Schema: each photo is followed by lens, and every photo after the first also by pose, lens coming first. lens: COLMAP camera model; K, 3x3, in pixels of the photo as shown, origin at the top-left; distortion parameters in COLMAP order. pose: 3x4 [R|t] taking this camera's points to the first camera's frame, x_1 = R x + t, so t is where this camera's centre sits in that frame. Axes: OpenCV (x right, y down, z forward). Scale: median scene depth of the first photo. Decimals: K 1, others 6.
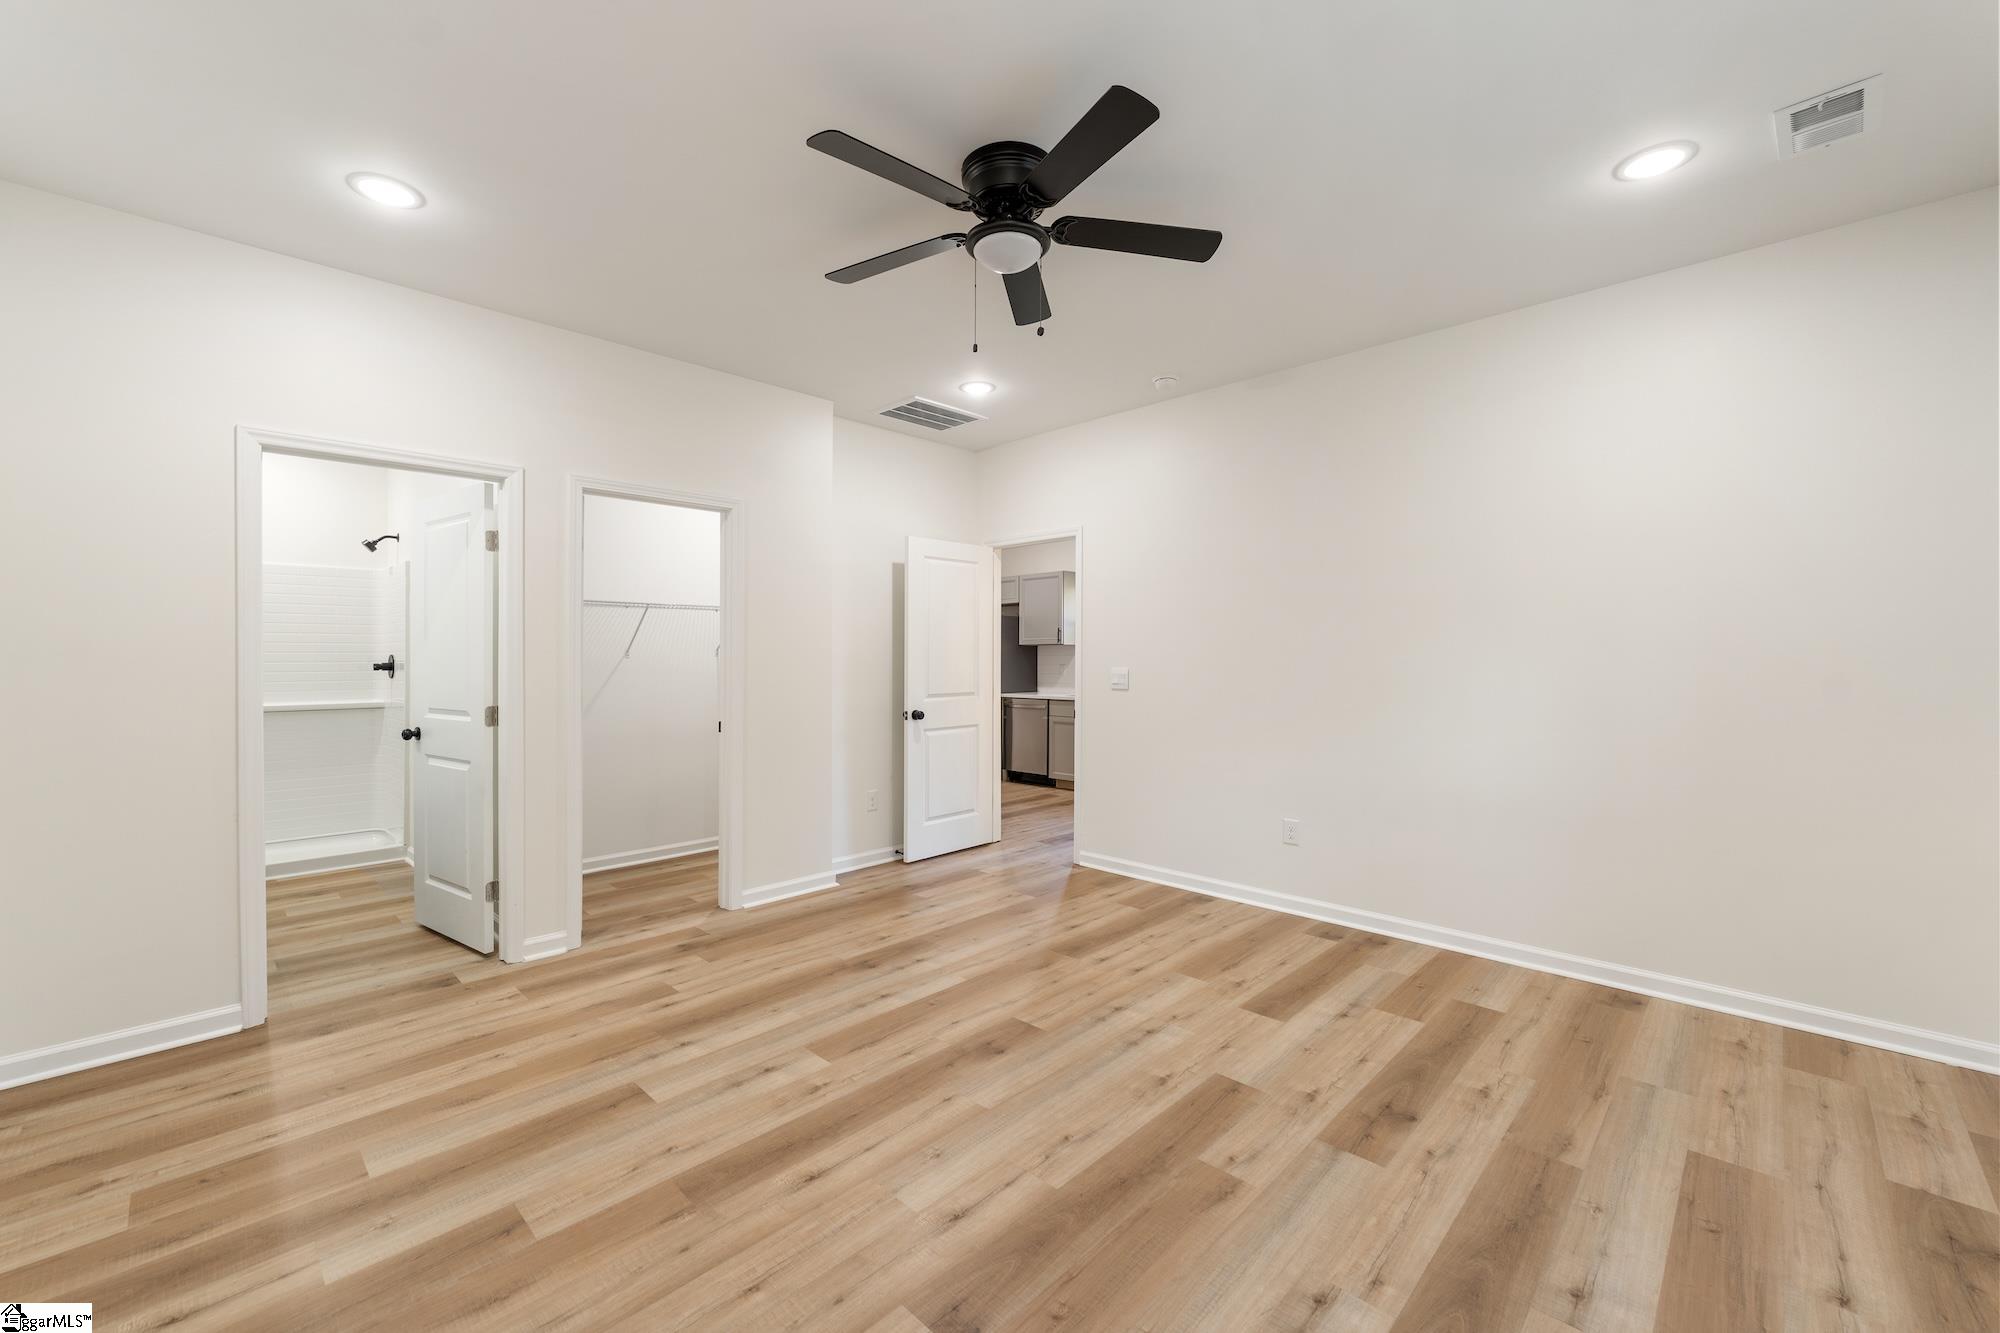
lens RADIAL K [[813.4, 0, 1000.1], [0, 813.4, 656.8], [0, 0, 1]] dist [-0.000817, 0.000160]
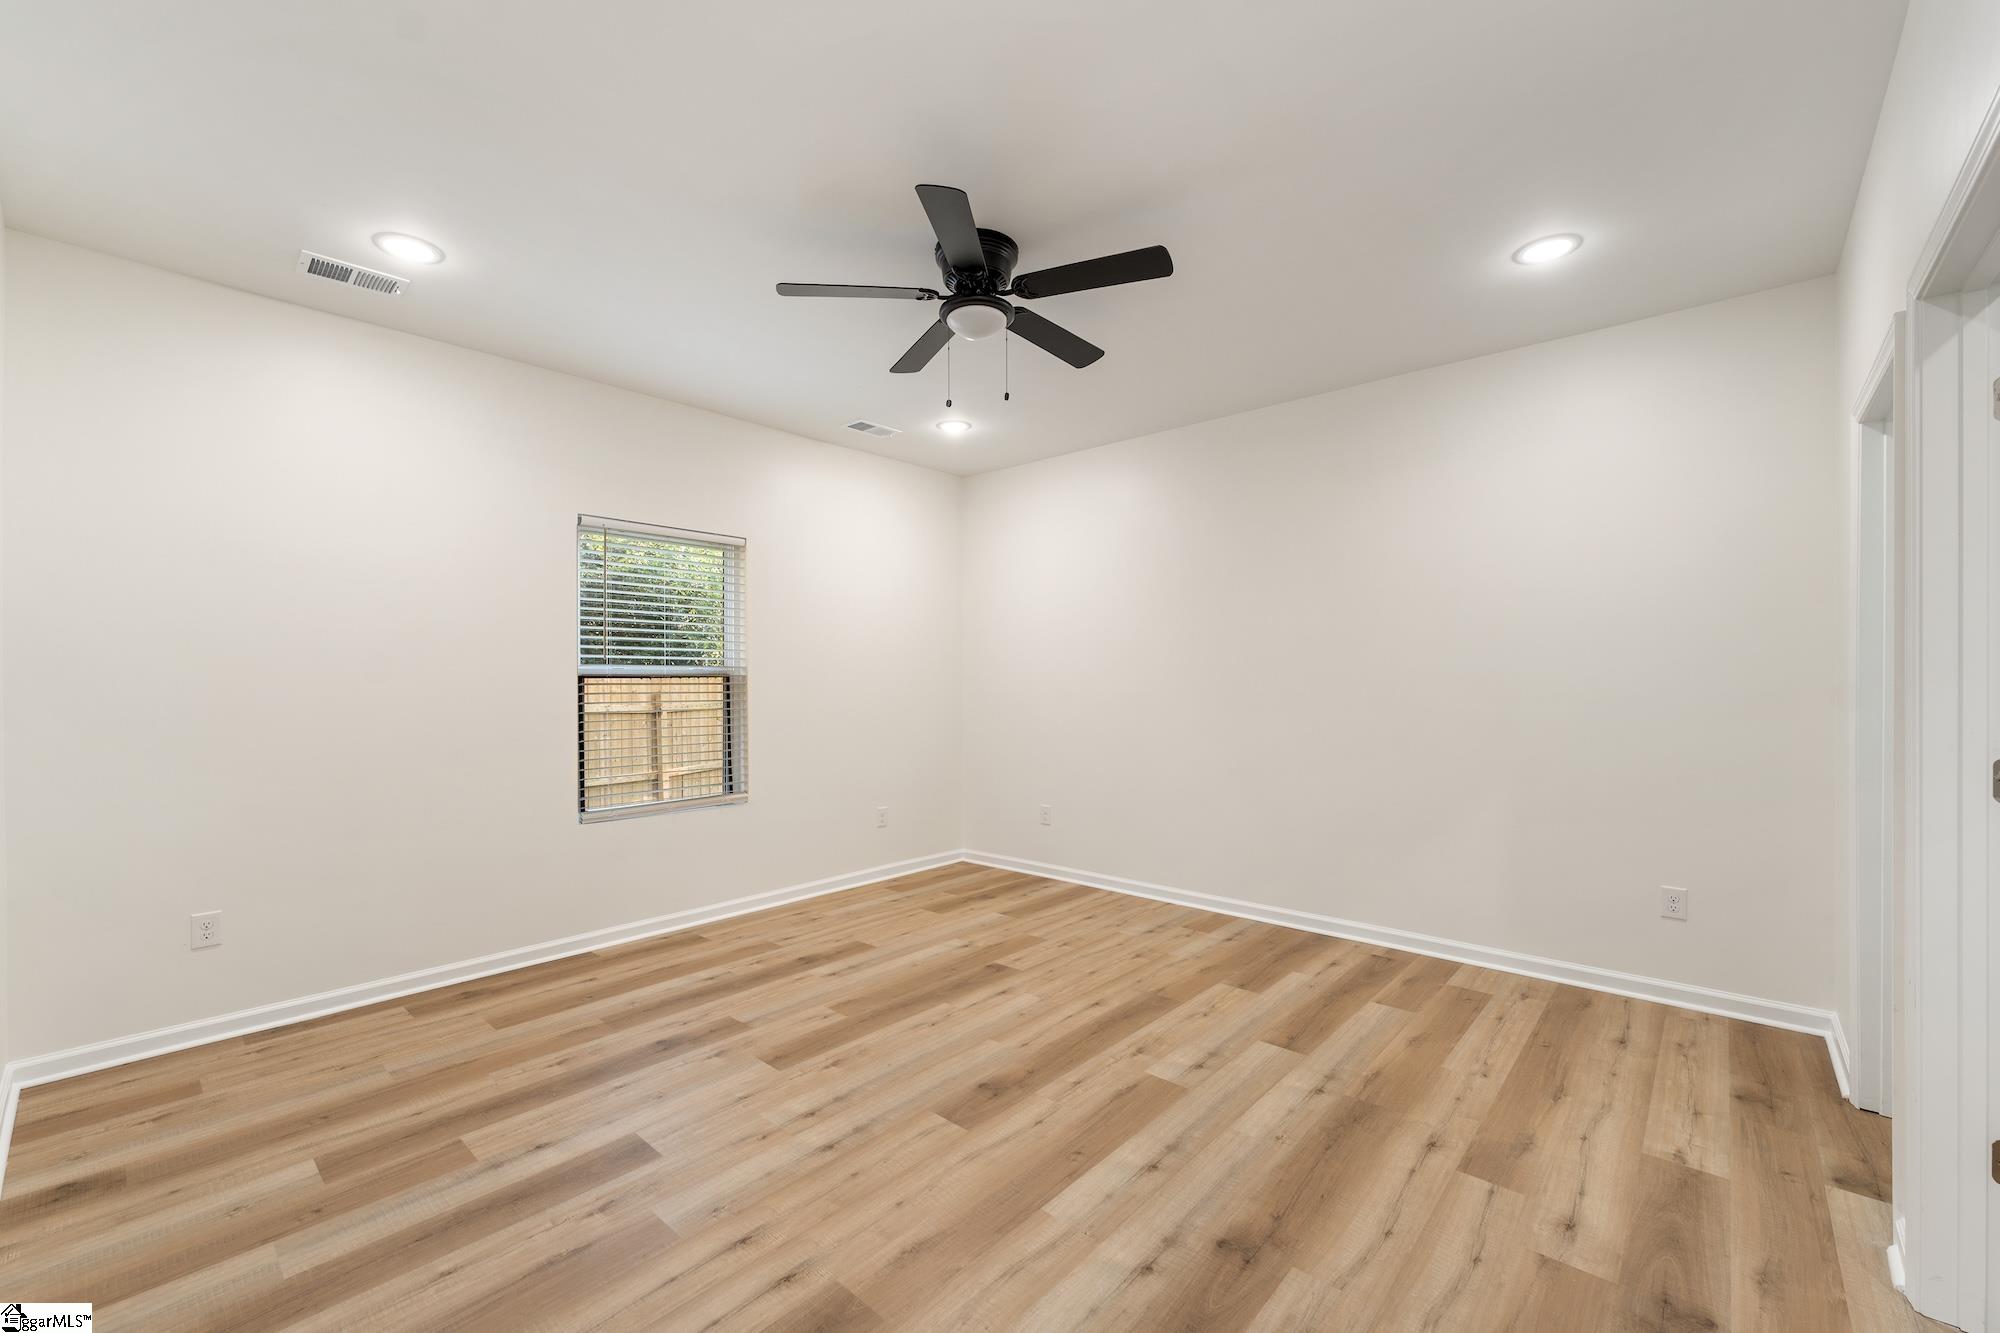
lens RADIAL K [[813.4, 0, 1000.1], [0, 813.4, 656.8], [0, 0, 1]] dist [-0.000817, 0.000160]
pose [[-0.999147, 0.005591, -0.040923, 0.016578], [0.006977, 0.999404, -0.033807, 0.005411], [0.040710, -0.034064, -0.998590, 2.039275]]
